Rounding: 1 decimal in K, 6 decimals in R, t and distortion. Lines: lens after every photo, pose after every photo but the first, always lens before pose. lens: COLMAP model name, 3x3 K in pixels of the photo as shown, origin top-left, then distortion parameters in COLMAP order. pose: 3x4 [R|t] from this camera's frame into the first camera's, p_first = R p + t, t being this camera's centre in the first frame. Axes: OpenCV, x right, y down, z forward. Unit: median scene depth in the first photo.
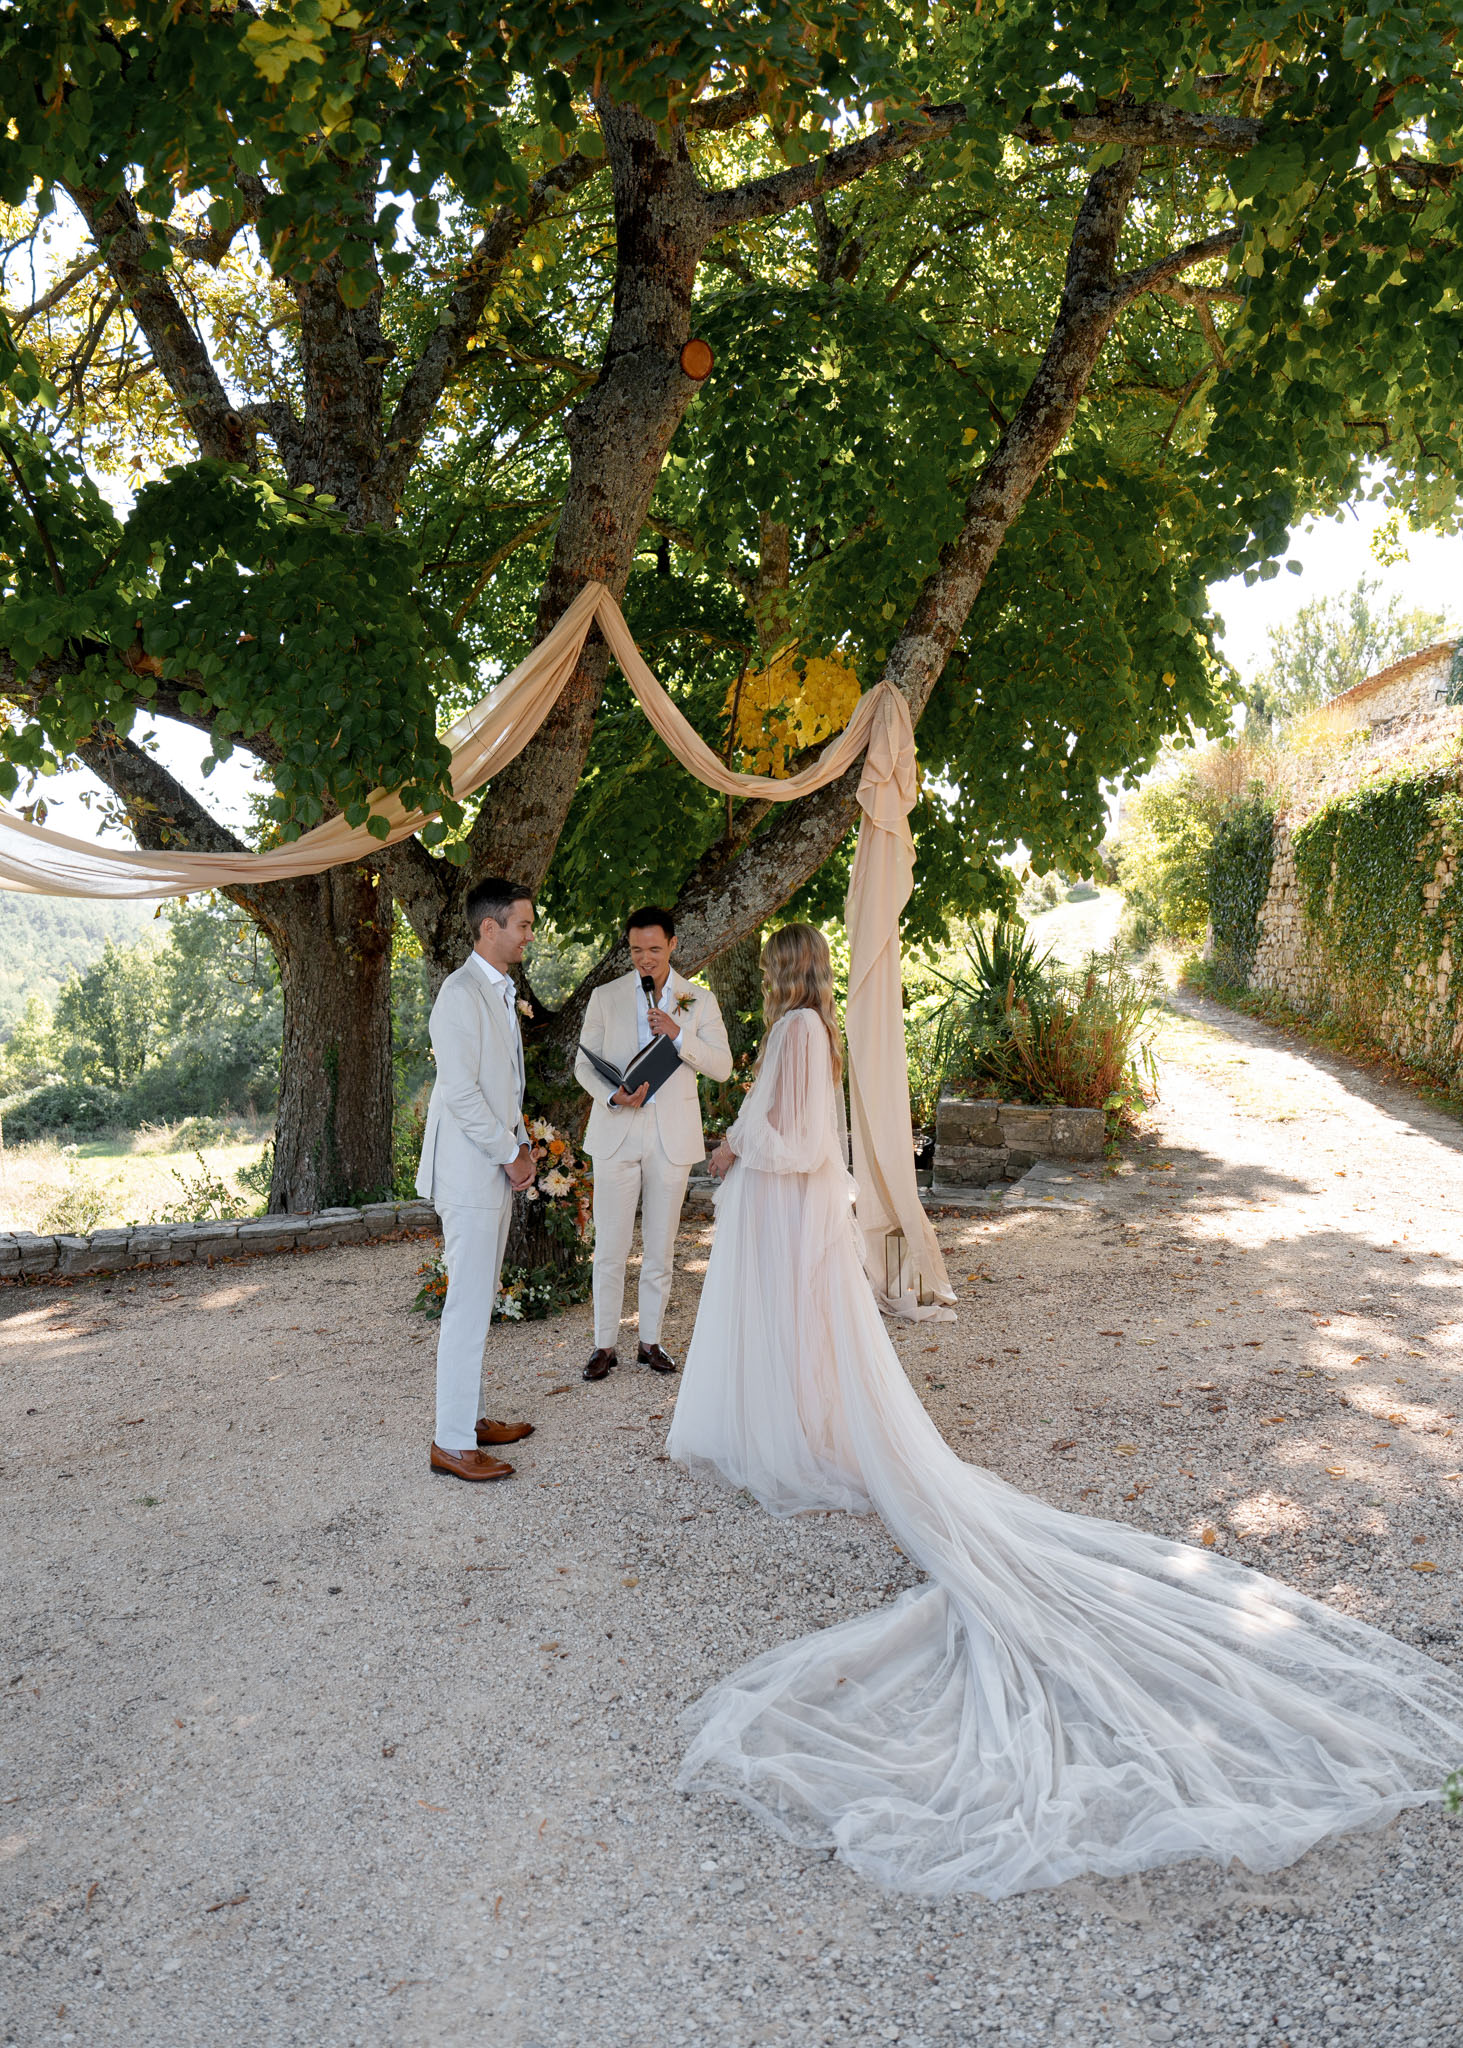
lens RADIAL K [[1546.9, 0, 699.5], [0, 1546.9, 1117.3], [0, 0, 1]] dist [0.002638, -0.009486]
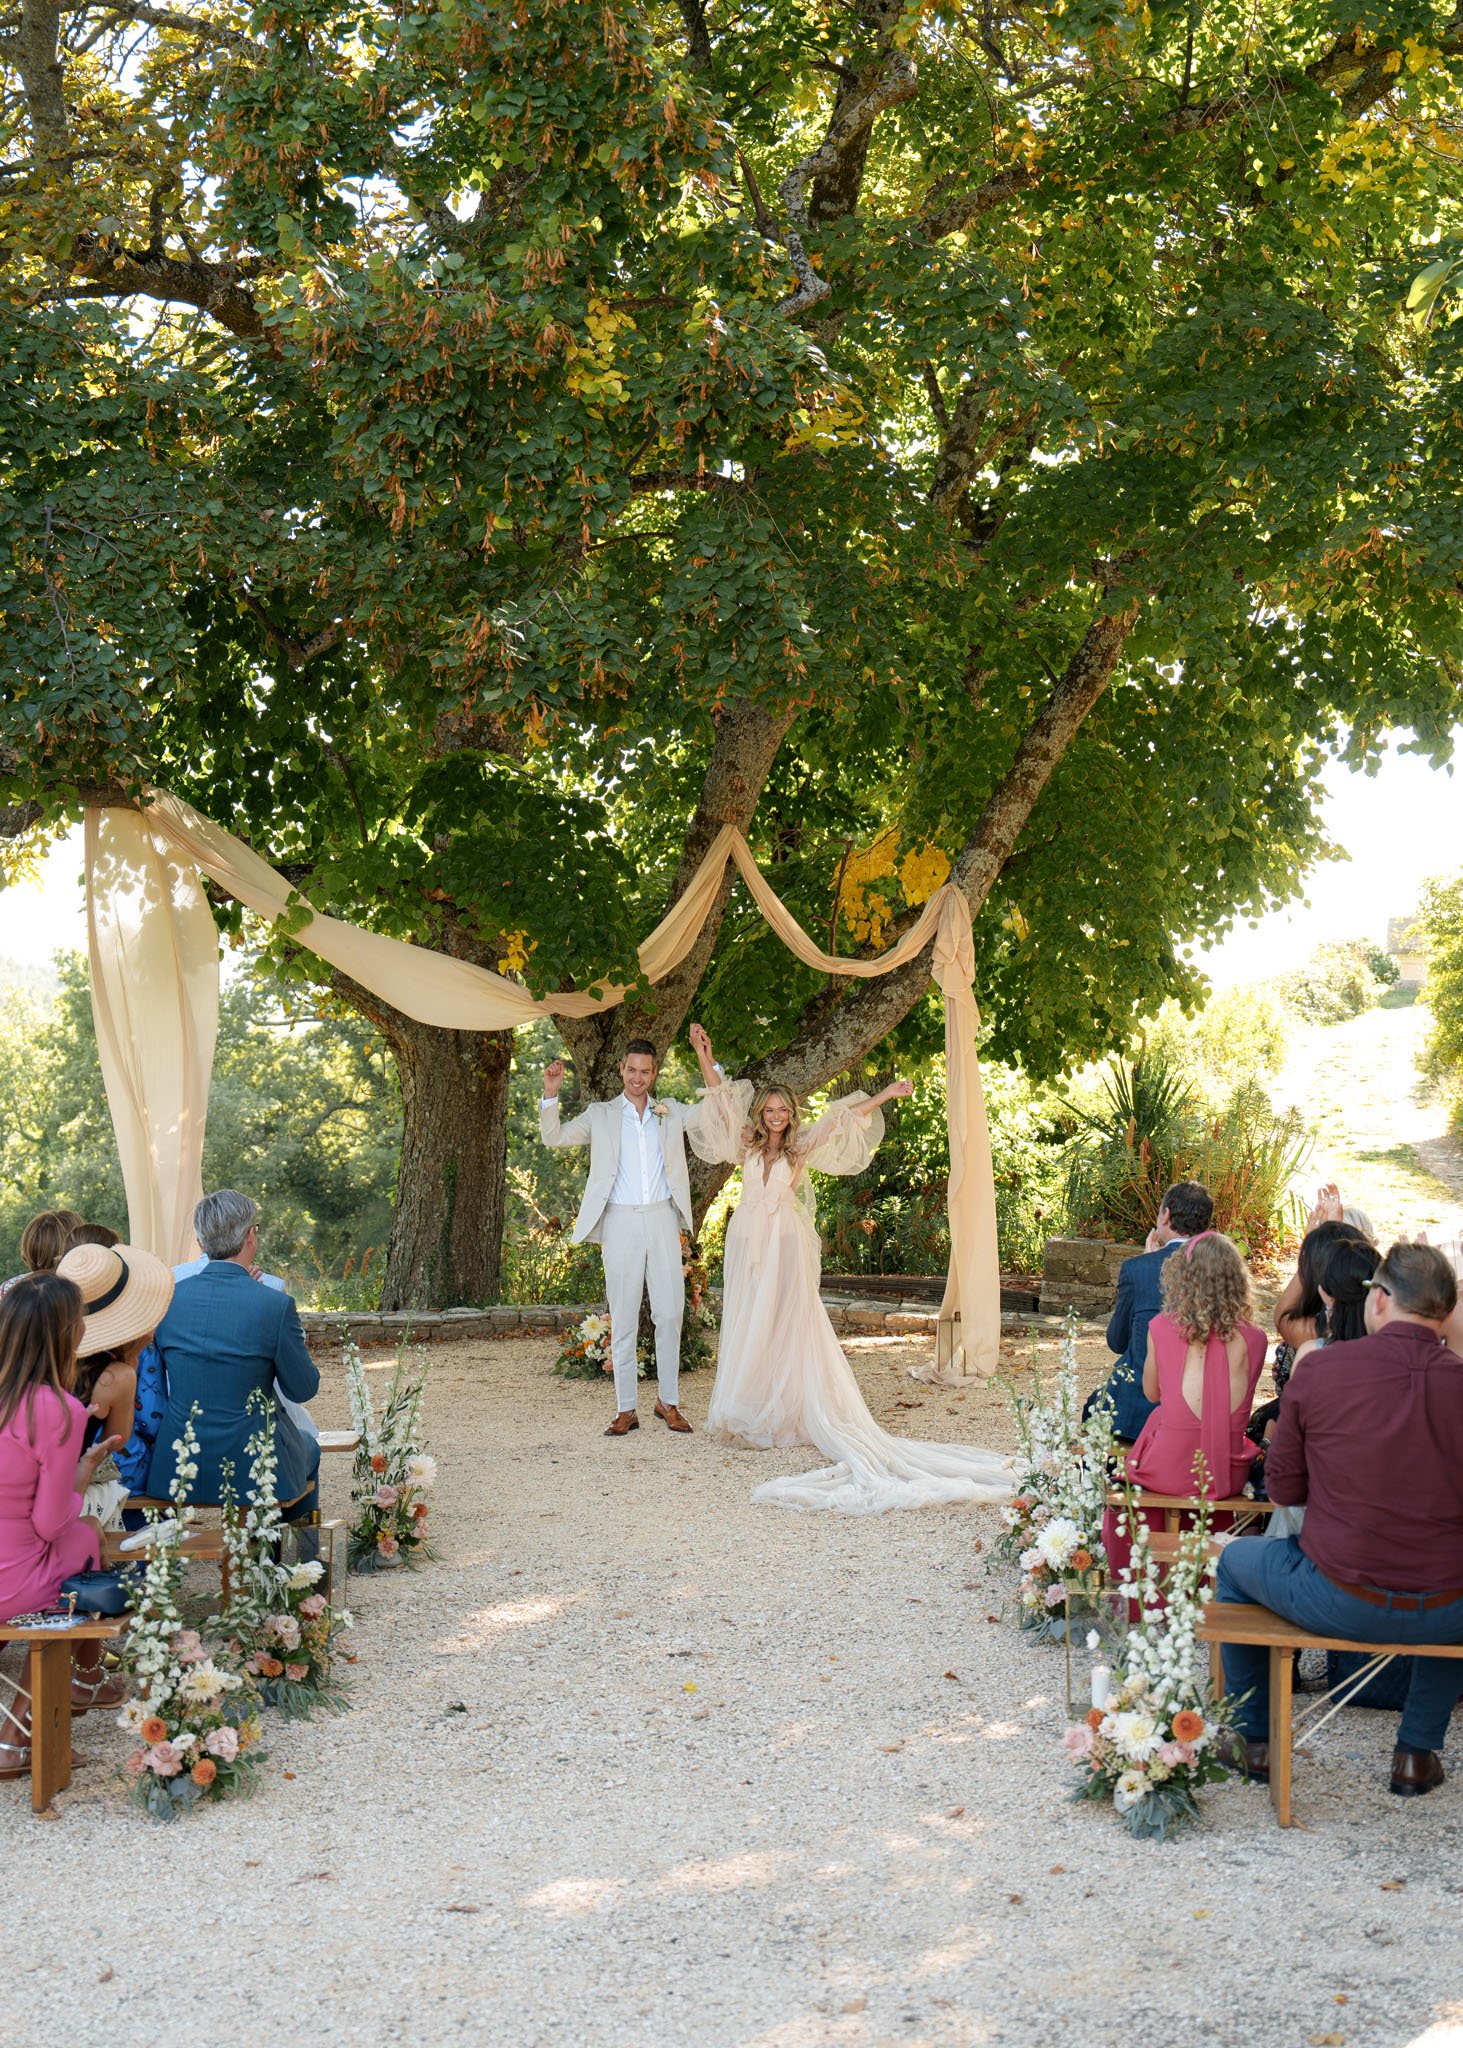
lens RADIAL K [[2487.0, 0, 745.3], [0, 2487.0, 1026.7], [0, 0, 1]] dist [-0.034787, 0.000000]
pose [[0.998383, 0.034636, -0.045067, 0.045444], [-0.039638, 0.992541, -0.115289, 0.076858], [0.040738, 0.116889, 0.992309, -0.997715]]
